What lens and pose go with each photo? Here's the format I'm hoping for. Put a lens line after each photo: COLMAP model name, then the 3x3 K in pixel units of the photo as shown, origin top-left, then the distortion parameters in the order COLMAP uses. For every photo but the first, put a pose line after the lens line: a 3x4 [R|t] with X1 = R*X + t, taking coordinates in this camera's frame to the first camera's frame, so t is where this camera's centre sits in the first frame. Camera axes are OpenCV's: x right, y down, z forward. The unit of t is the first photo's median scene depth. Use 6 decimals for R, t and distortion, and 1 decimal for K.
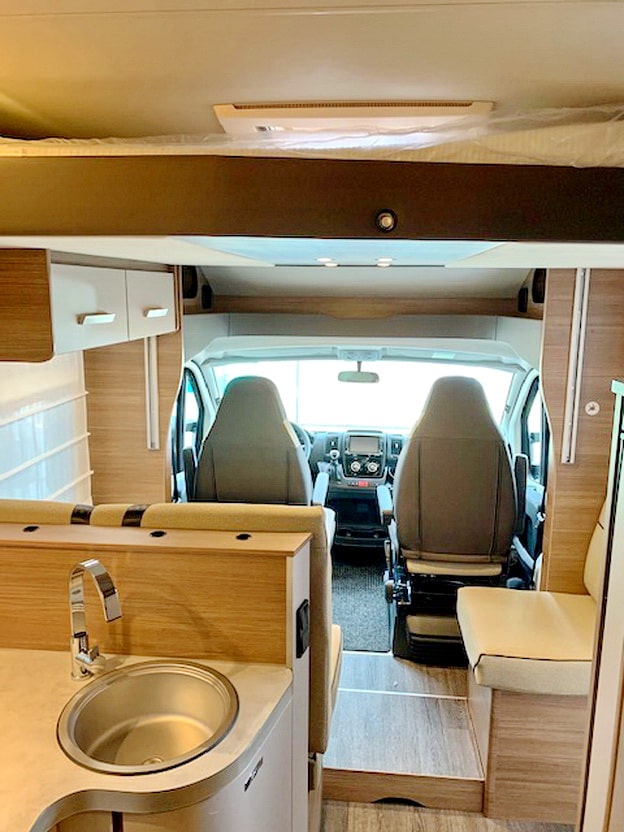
lens RADIAL K [[639.6, 0, 312.0], [0, 639.6, 416.0], [0, 0, 1]] dist [0.004873, -0.000713]
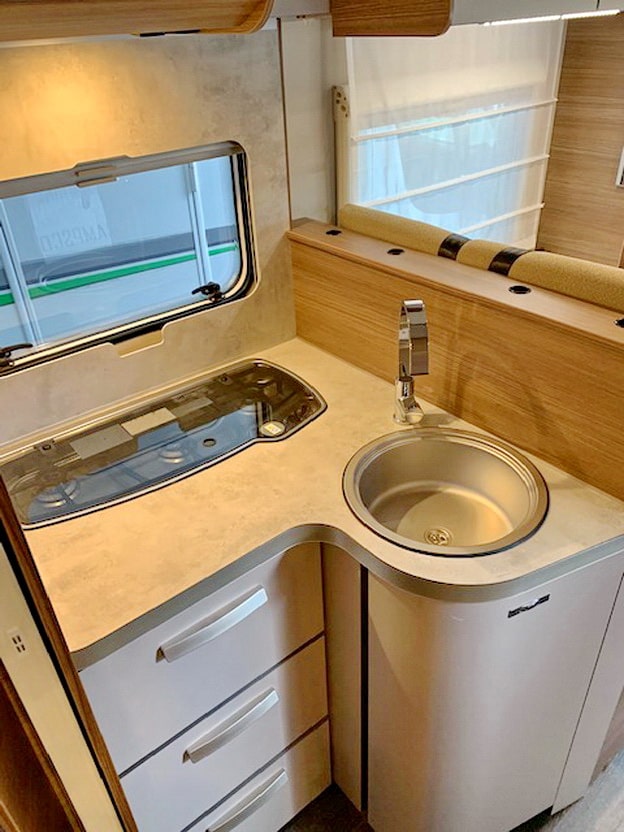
lens RADIAL K [[622.3, 0, 312.0], [0, 622.3, 416.0], [0, 0, 1]] dist [0.009661, -0.003999]
pose [[0.693637, 0.355937, -0.626240, 0.109704], [-0.082108, 0.902789, 0.422174, 0.026080], [0.715630, -0.241416, 0.655433, 0.294904]]
